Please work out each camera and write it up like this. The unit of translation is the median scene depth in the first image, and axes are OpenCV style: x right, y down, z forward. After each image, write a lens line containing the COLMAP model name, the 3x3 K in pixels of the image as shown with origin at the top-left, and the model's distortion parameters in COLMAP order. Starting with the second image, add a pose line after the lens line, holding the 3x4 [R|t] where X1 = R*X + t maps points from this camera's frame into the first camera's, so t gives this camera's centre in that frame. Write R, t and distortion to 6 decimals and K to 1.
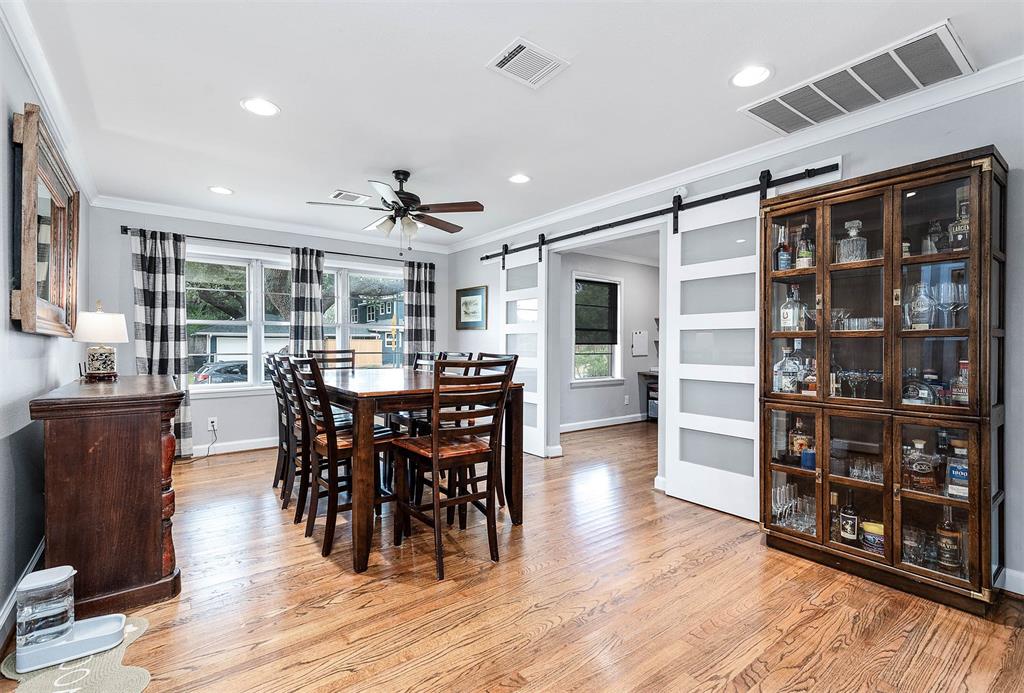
lens RADIAL K [[458.8, 0, 512.0], [0, 458.8, 346.5], [0, 0, 1]] dist [-0.002123, -0.000190]
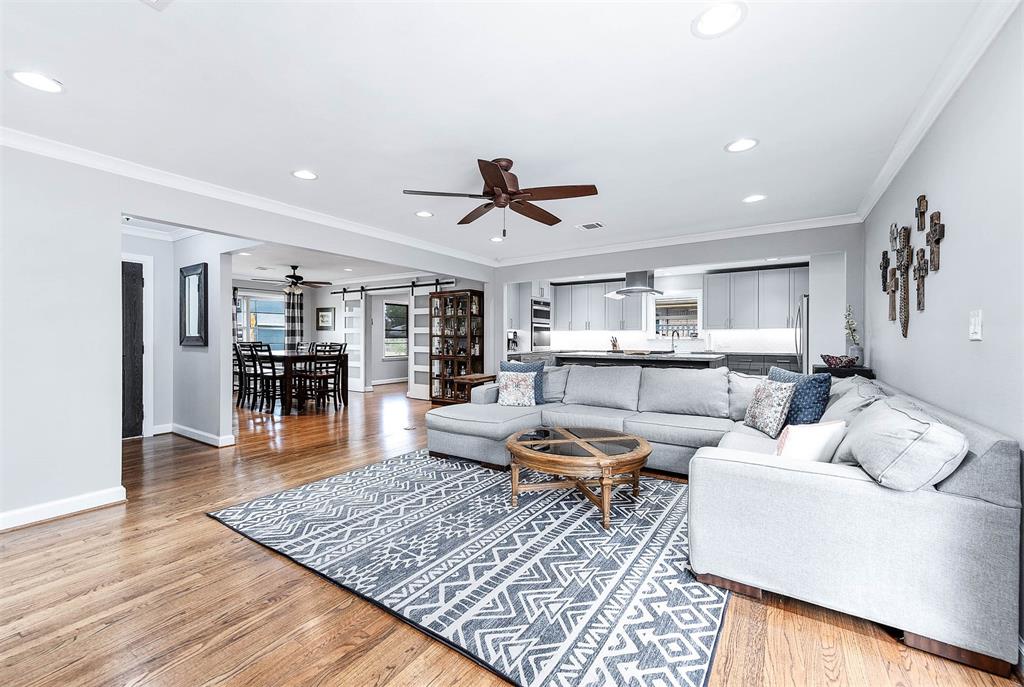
lens RADIAL K [[405.8, 0, 505.7], [0, 405.8, 341.2], [0, 0, 1]] dist [-0.000010, 0.000099]
pose [[0.943703, -0.001320, 0.330791, 0.065996], [-0.000470, 0.999986, 0.005330, -0.002293], [-0.330793, -0.005185, 0.943689, -0.926503]]
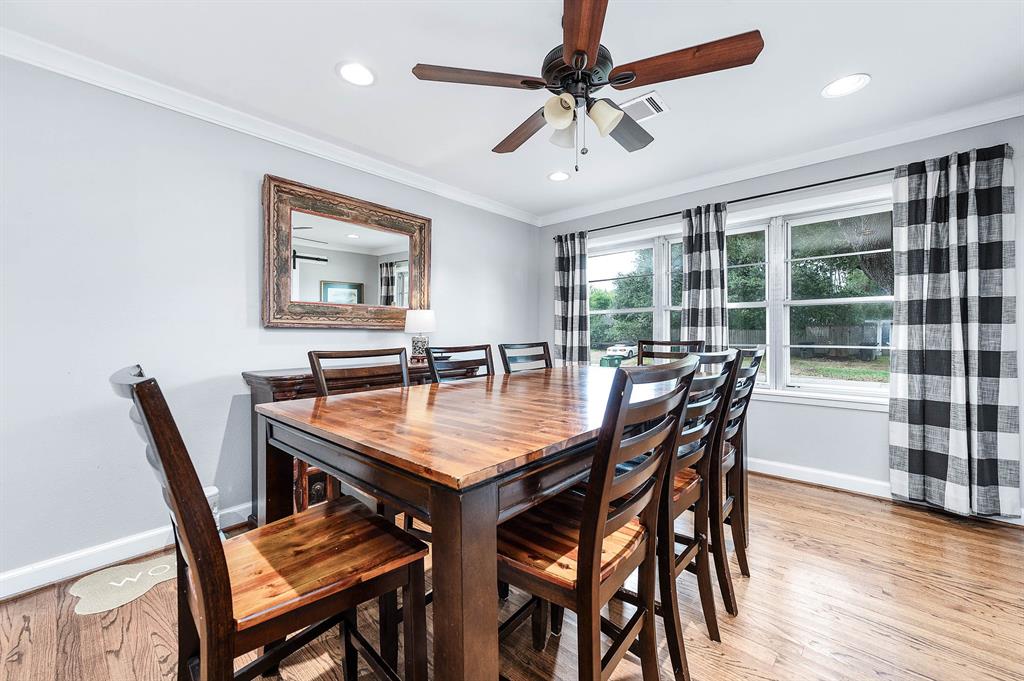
lens RADIAL K [[405.5, 0, 513.8], [0, 405.5, 336.4], [0, 0, 1]] dist [0.021931, -0.000019]
pose [[0.196091, 0.000971, -0.980585, 0.156661], [-0.001587, 0.999999, 0.000673, 0.001644], [0.980584, 0.001424, 0.196092, 0.571240]]
